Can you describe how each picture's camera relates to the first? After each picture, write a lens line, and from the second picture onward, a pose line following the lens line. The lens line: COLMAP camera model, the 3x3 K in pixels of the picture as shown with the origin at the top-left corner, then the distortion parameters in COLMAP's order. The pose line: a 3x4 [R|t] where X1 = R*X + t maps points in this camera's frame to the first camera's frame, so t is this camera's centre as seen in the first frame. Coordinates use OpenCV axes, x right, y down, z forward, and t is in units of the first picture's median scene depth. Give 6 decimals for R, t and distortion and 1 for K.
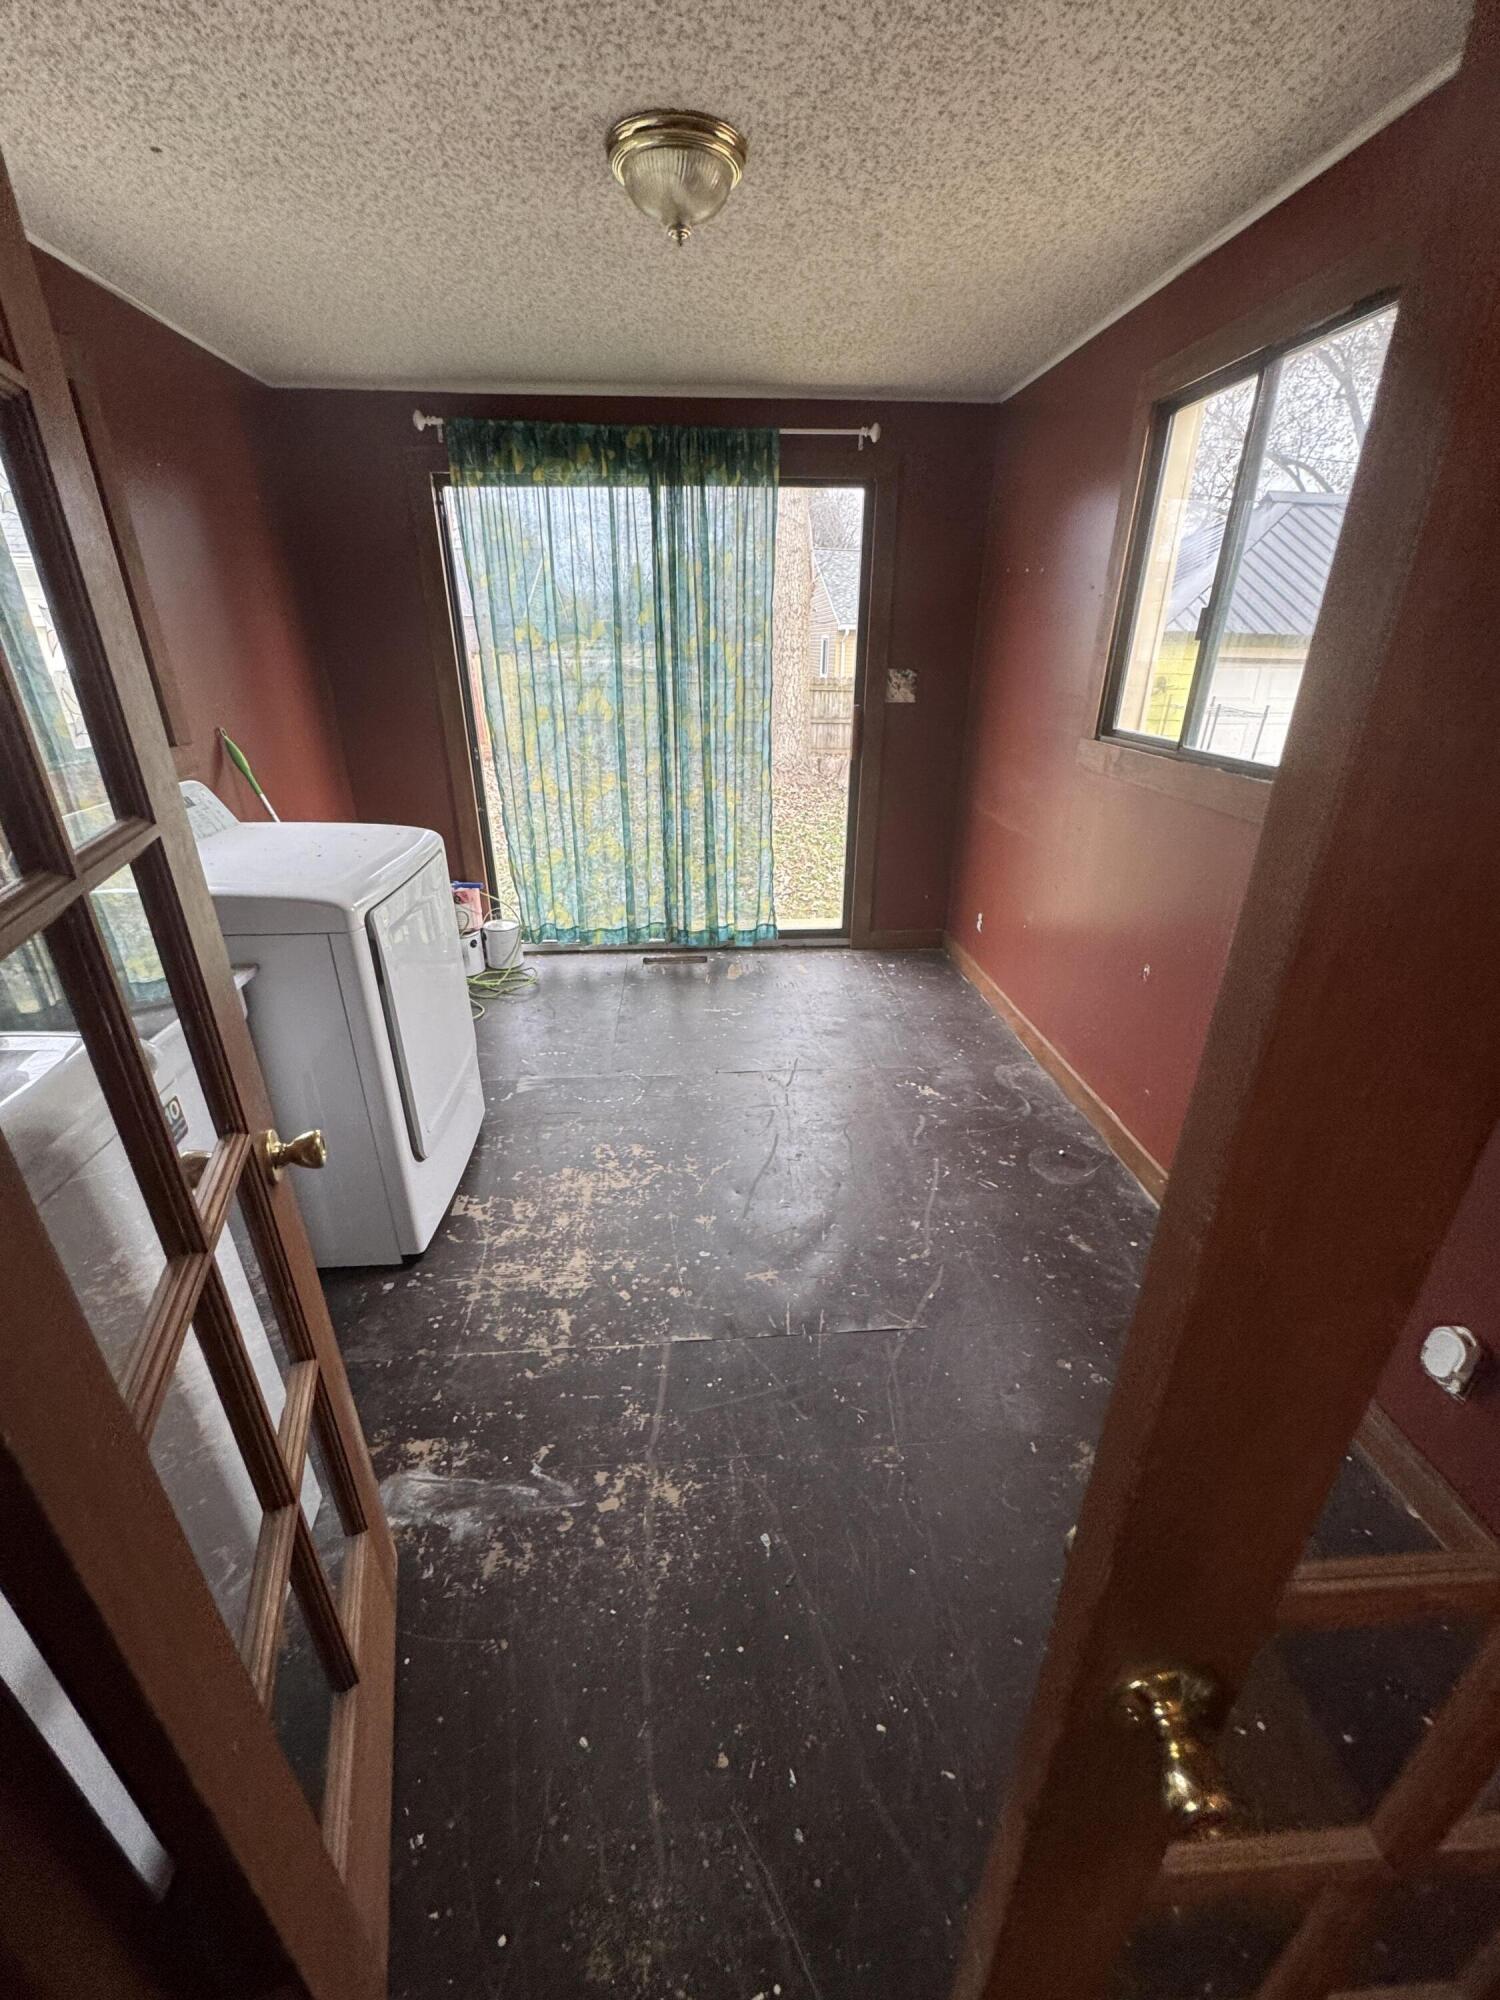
lens RADIAL K [[804.8, 0, 750.0], [0, 804.8, 1000.0], [0, 0, 1]] dist [-0.006823, -0.000165]
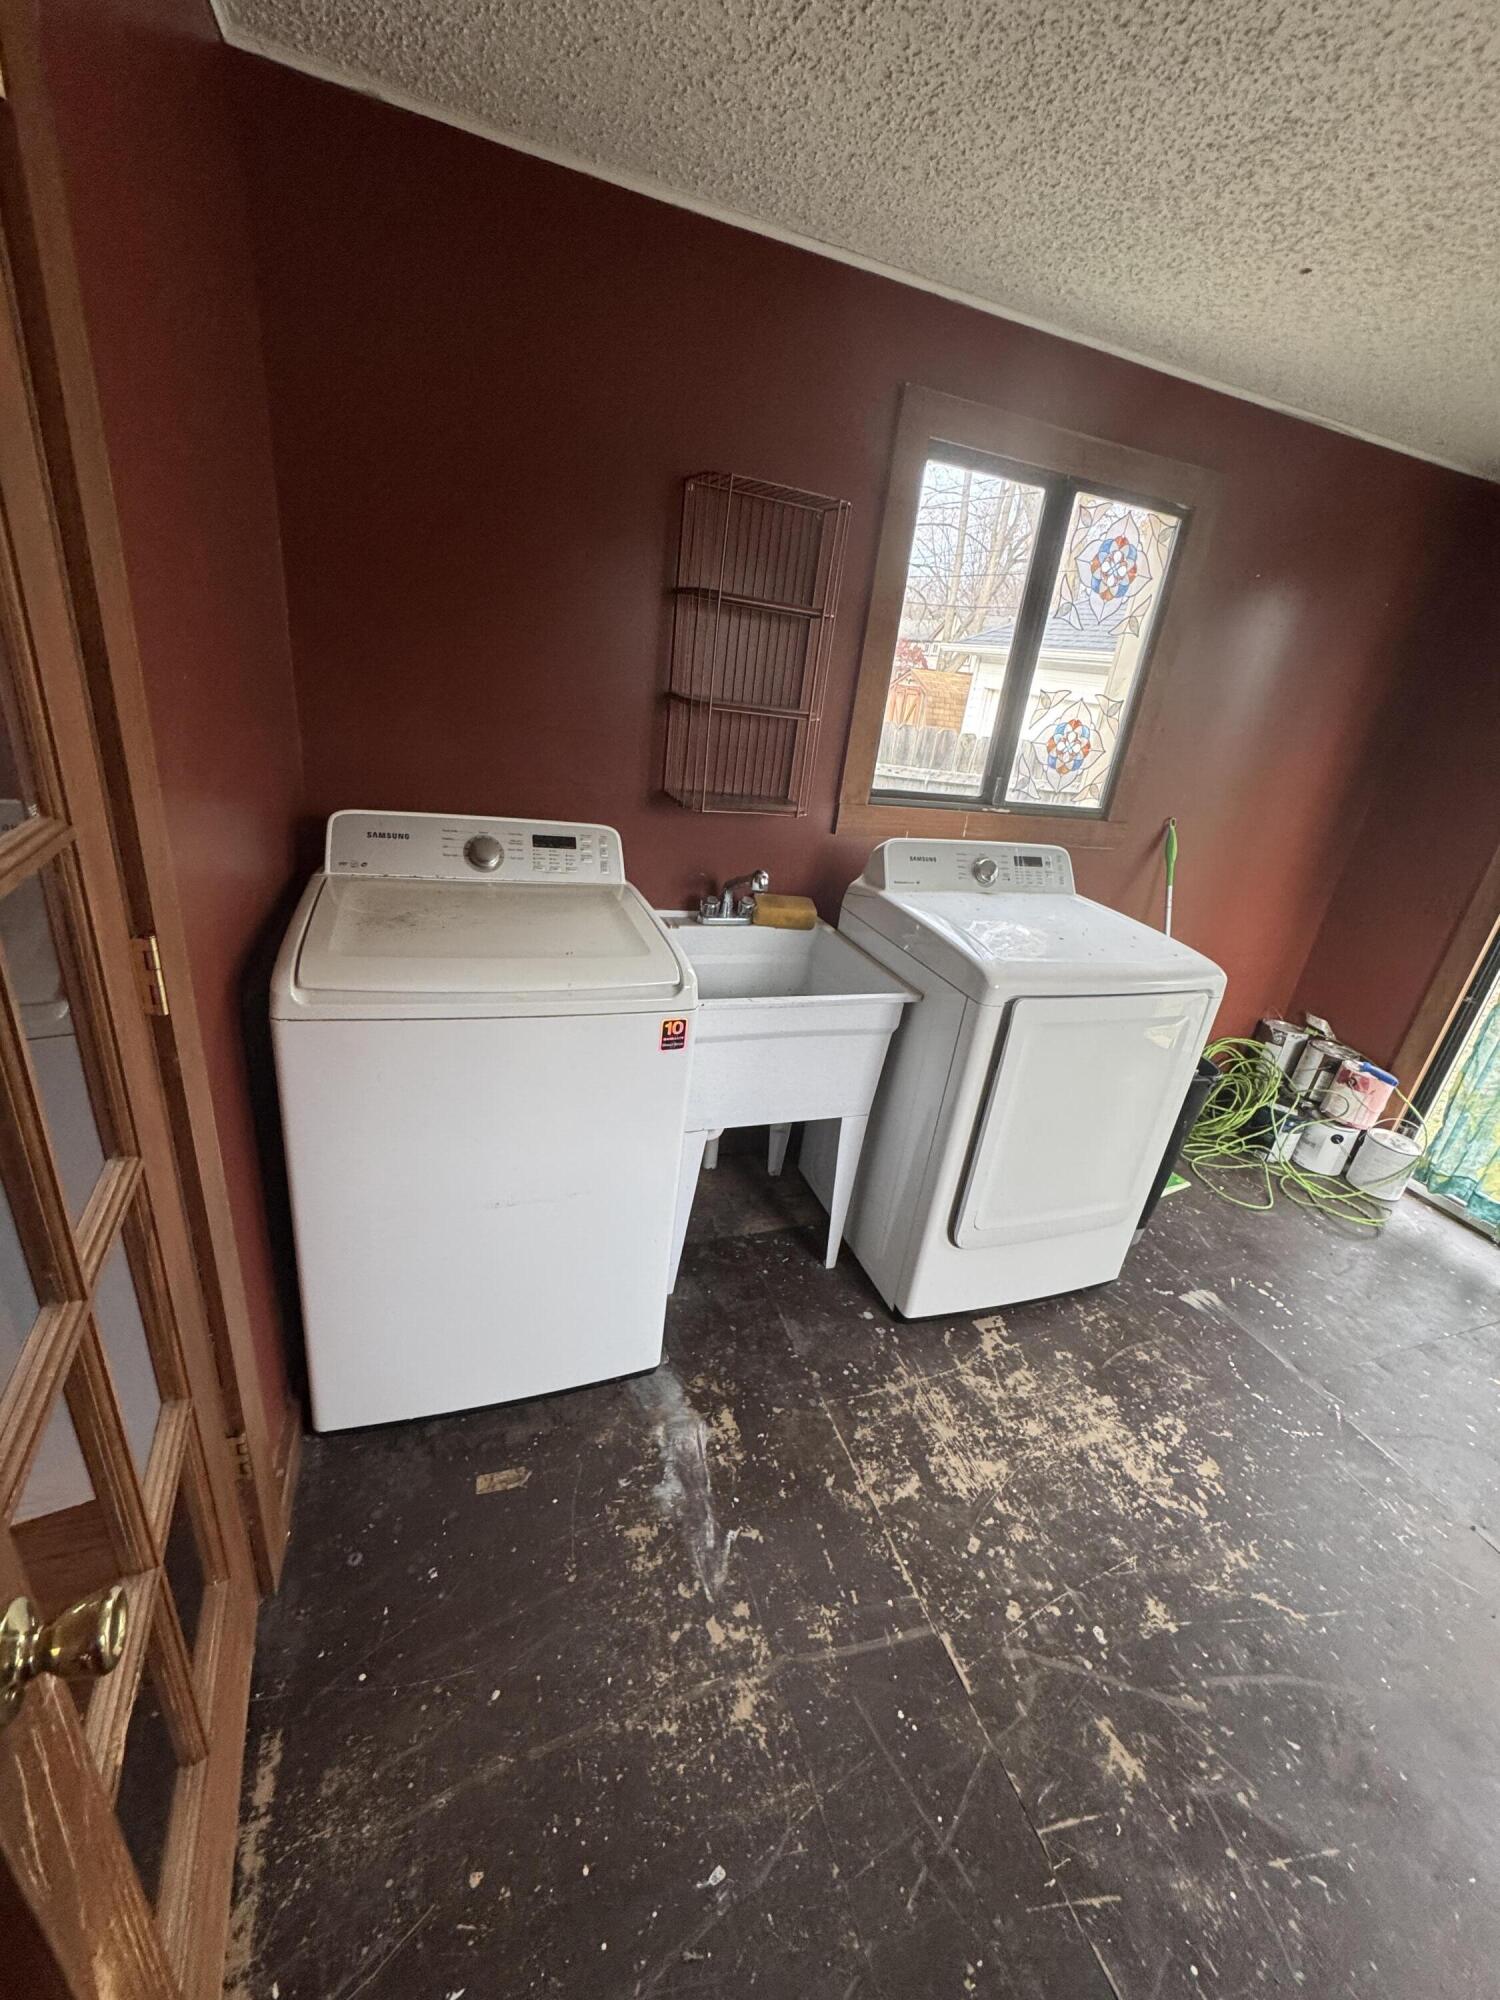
lens RADIAL K [[797.2, 0, 756.2], [0, 797.2, 999.6], [0, 0, 1]] dist [-0.004250, -0.000005]
pose [[0.258129, 0.394224, -0.882019, 0.270000], [-0.495136, 0.837925, 0.229611, -0.156710], [0.829584, 0.377450, 0.411487, 0.304721]]
